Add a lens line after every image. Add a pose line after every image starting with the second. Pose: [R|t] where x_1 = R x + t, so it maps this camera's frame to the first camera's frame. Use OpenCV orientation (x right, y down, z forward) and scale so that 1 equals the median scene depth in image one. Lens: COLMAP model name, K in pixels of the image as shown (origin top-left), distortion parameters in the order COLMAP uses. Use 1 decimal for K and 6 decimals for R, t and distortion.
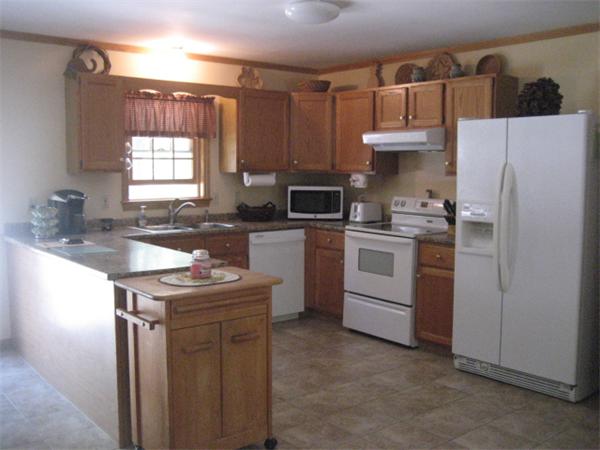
lens RADIAL K [[625.8, 0, 300.0], [0, 625.8, 225.0], [0, 0, 1]] dist [-0.180606, 0.313547]
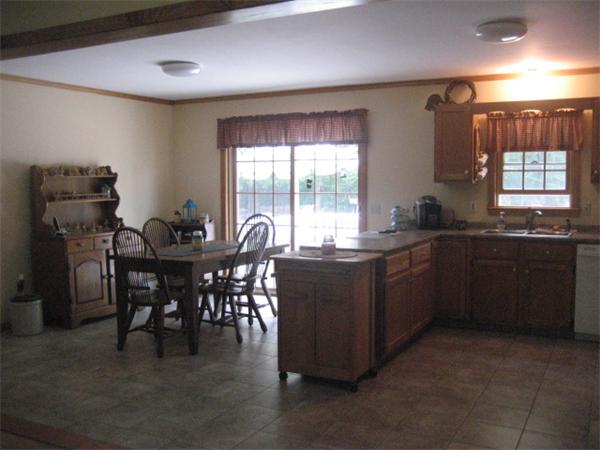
lens RADIAL K [[625.8, 0, 300.0], [0, 625.8, 225.0], [0, 0, 1]] dist [-0.180606, 0.313547]
pose [[0.390581, 0.058588, -0.918702, 0.638439], [-0.079421, 0.996396, 0.029778, -0.011307], [0.917136, 0.061334, 0.393827, 0.204077]]
